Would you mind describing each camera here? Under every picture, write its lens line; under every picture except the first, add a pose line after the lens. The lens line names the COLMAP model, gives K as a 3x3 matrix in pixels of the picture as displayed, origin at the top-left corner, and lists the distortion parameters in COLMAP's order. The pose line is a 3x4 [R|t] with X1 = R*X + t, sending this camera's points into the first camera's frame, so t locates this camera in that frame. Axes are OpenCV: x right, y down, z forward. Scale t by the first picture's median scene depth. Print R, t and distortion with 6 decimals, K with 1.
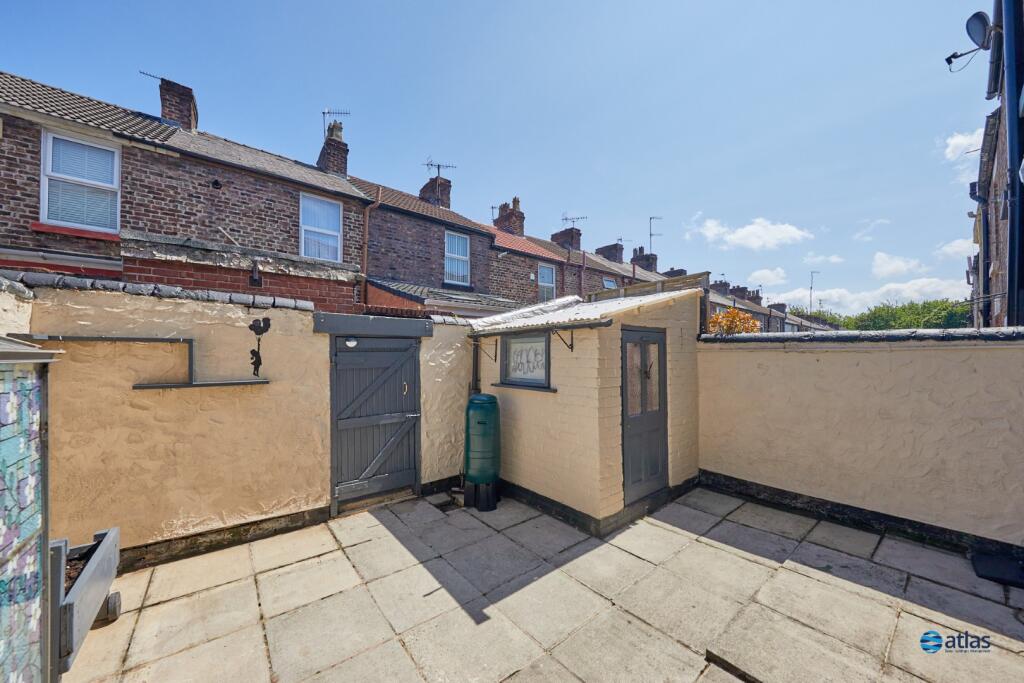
lens RADIAL K [[361.1, 0, 511.9], [0, 361.1, 349.4], [0, 0, 1]] dist [-0.001839, -0.000101]
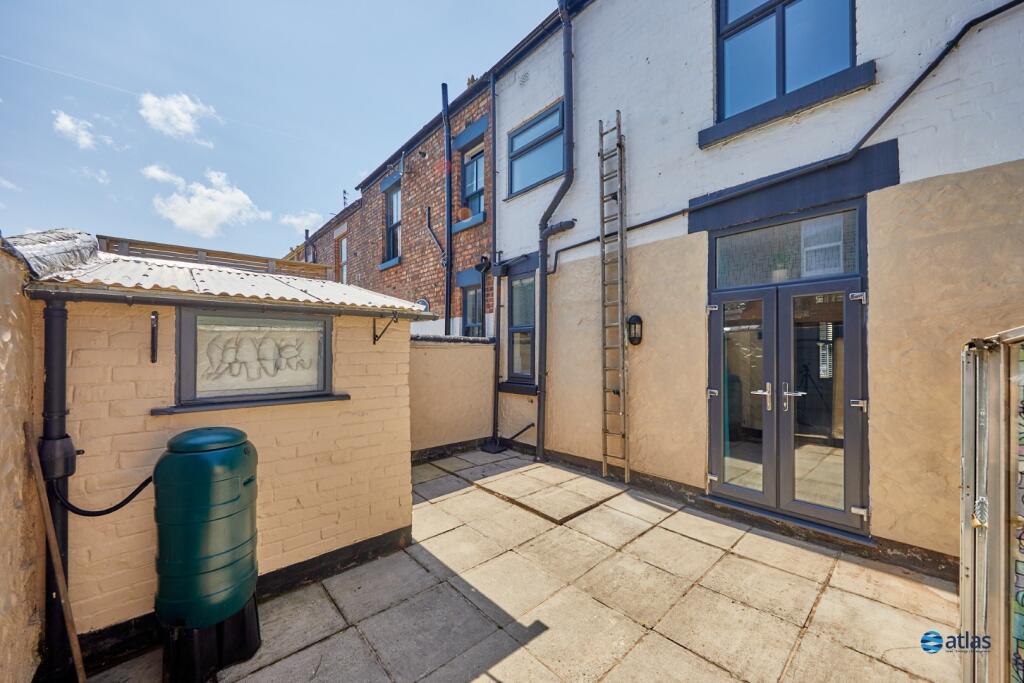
lens RADIAL K [[379.8, 0, 511.0], [0, 379.8, 350.4], [0, 0, 1]] dist [0.000207, -0.000005]
pose [[-0.052416, 0.007311, 0.998599, -0.801709], [-0.012822, 0.999886, -0.007994, 0.025905], [-0.998543, -0.013223, -0.052316, 0.846822]]
